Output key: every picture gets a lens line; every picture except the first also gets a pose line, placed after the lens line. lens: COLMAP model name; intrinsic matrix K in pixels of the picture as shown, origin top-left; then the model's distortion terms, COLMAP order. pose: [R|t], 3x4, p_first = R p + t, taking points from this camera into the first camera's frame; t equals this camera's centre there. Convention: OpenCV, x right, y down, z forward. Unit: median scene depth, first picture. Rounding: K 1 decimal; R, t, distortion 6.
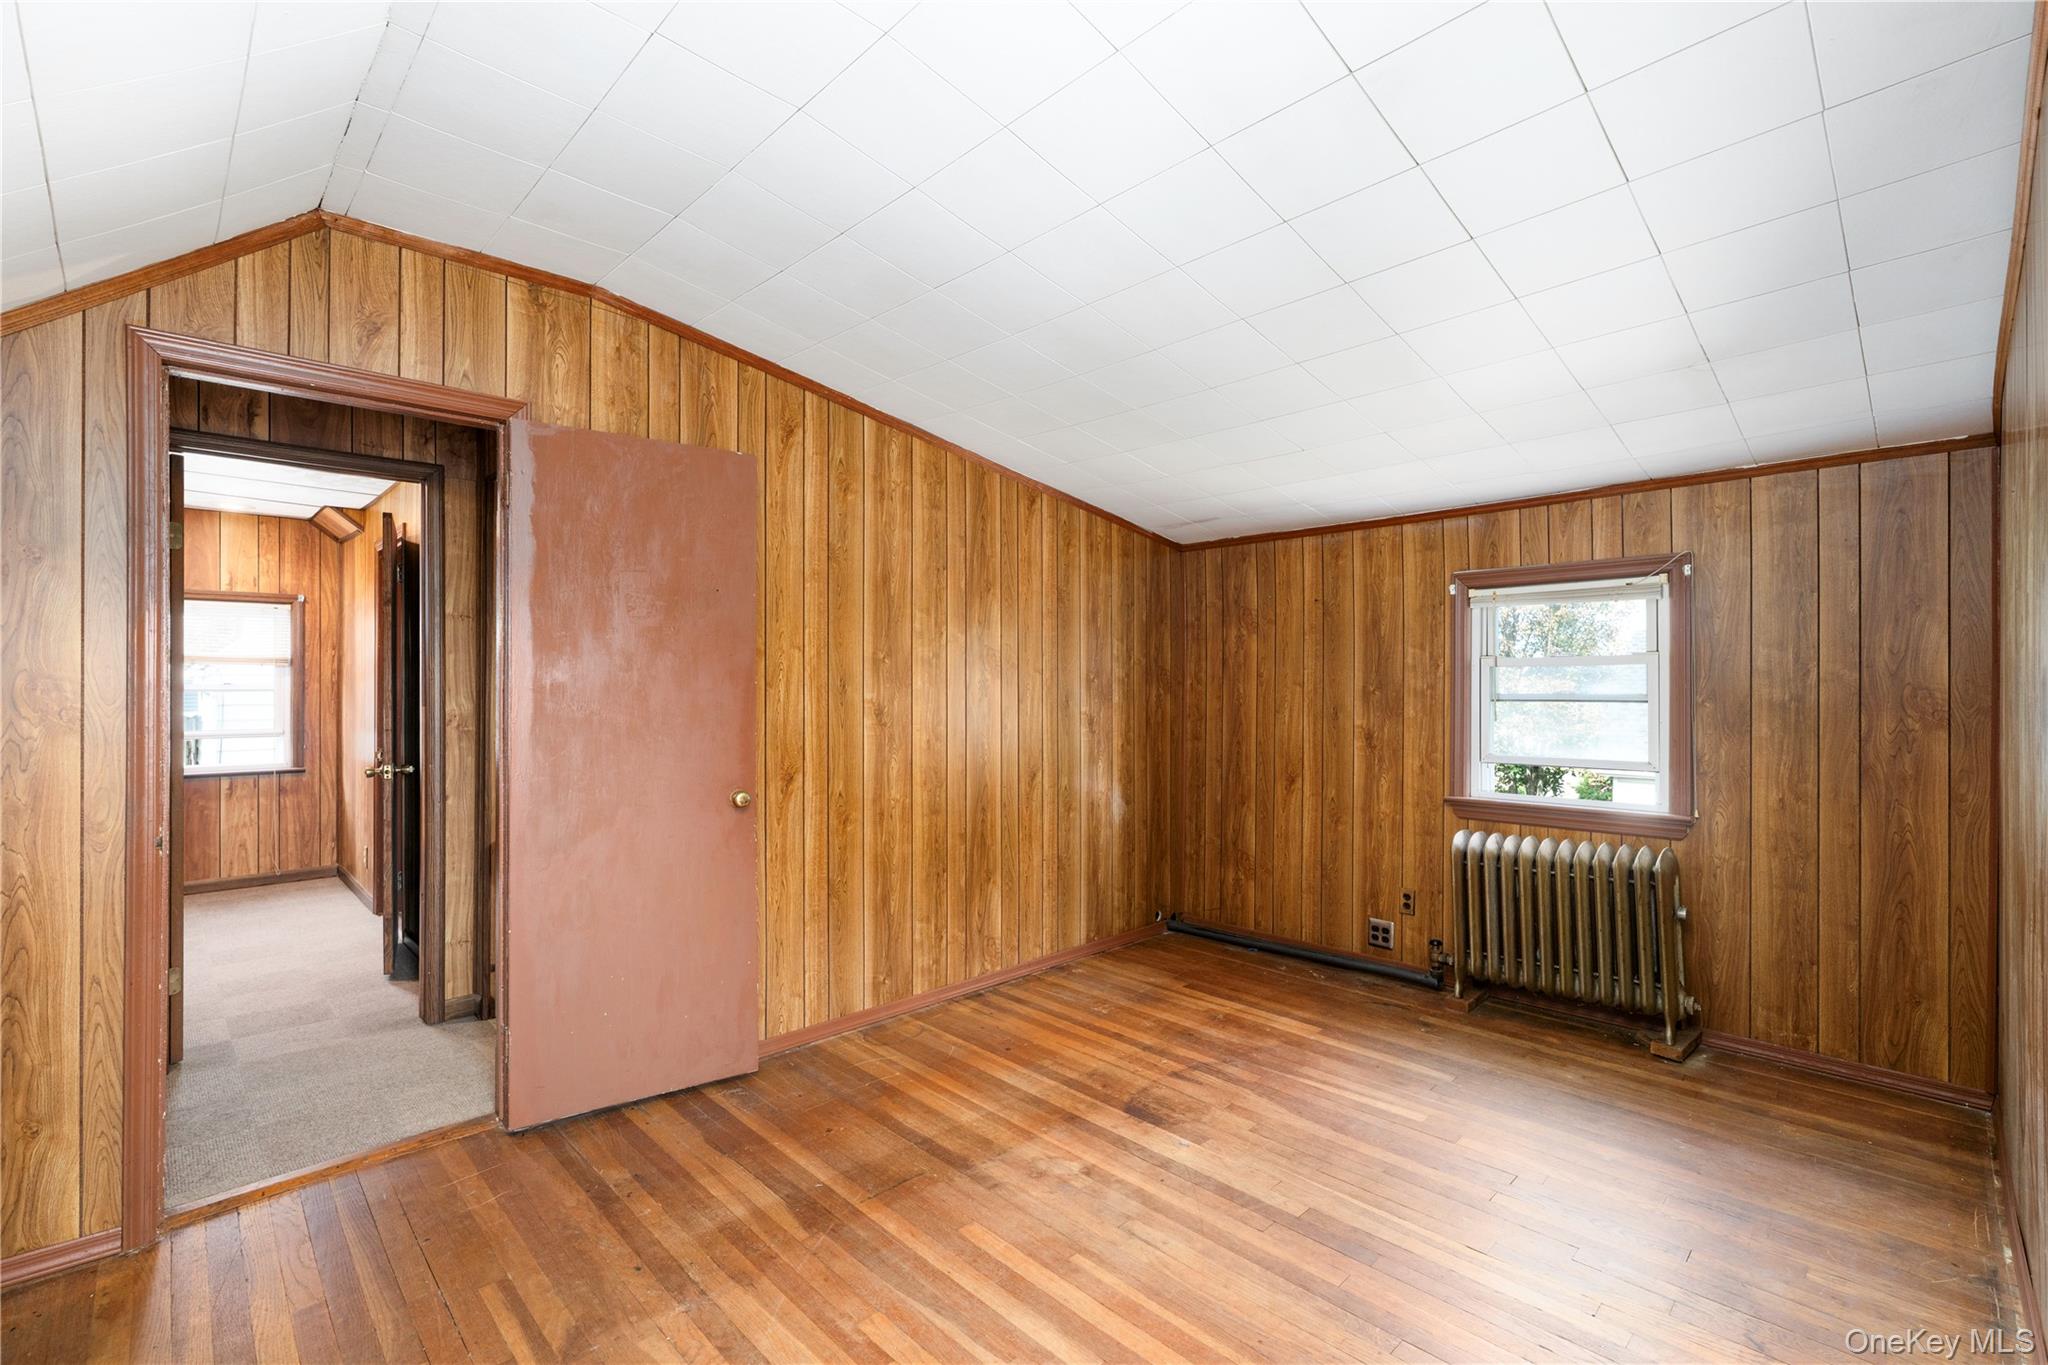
lens RADIAL K [[909.7, 0, 1024.0], [0, 909.7, 682.5], [0, 0, 1]] dist [0.000051, -0.000117]
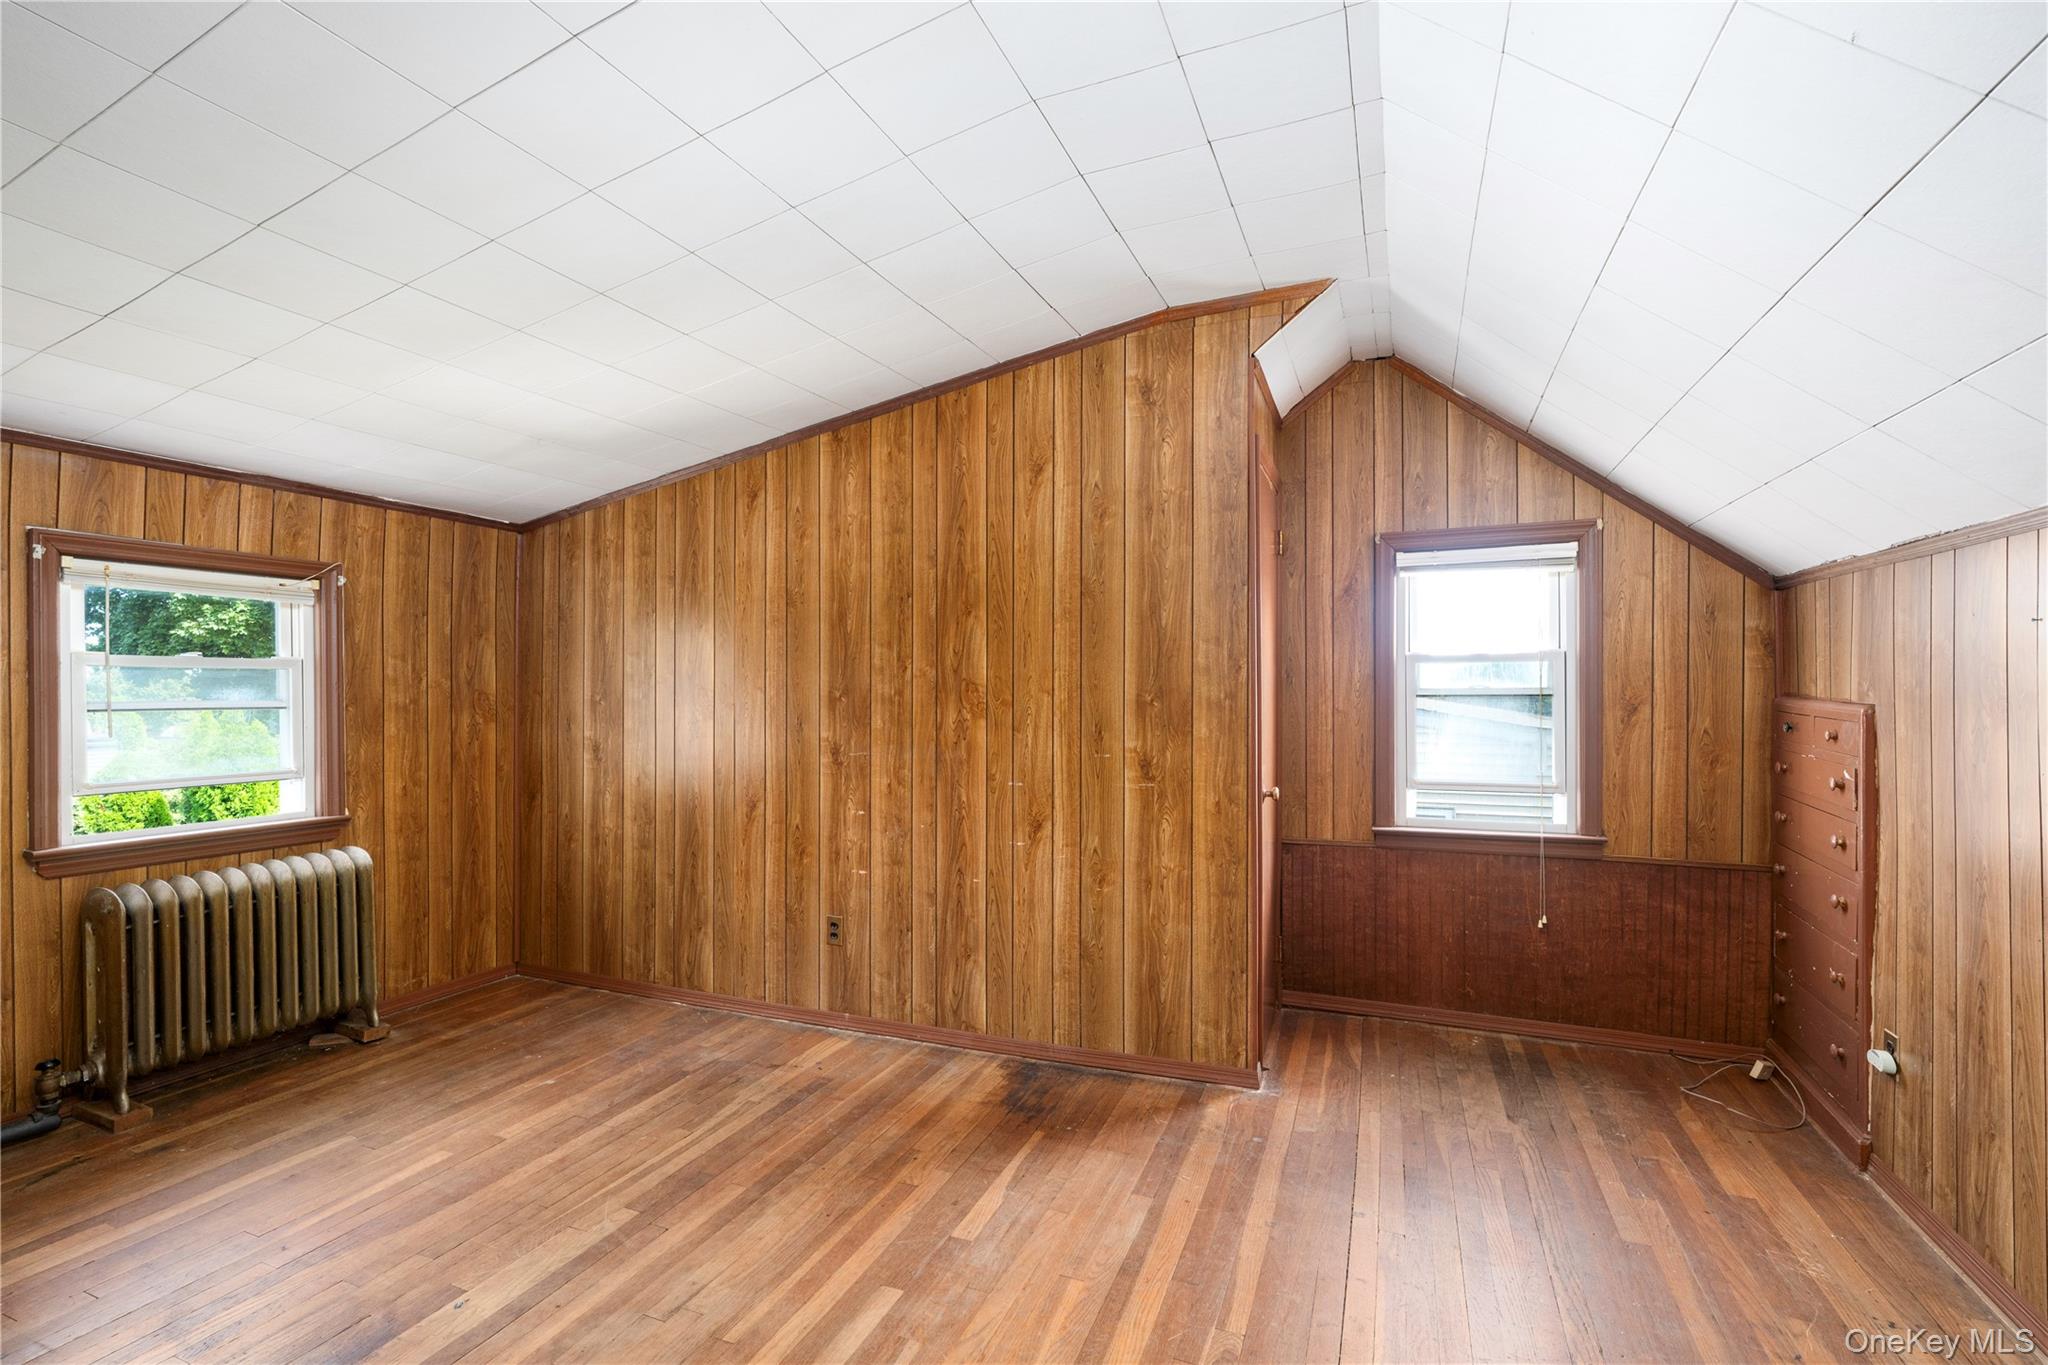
lens RADIAL K [[938.3, 0, 1024.0], [0, 938.3, 682.5], [0, 0, 1]] dist [-0.002204, -0.000348]
pose [[-0.414492, -0.006485, 0.910030, -0.630093], [-0.024987, 0.999679, -0.004258, -0.024125], [-0.909710, -0.024504, -0.414521, 0.788736]]
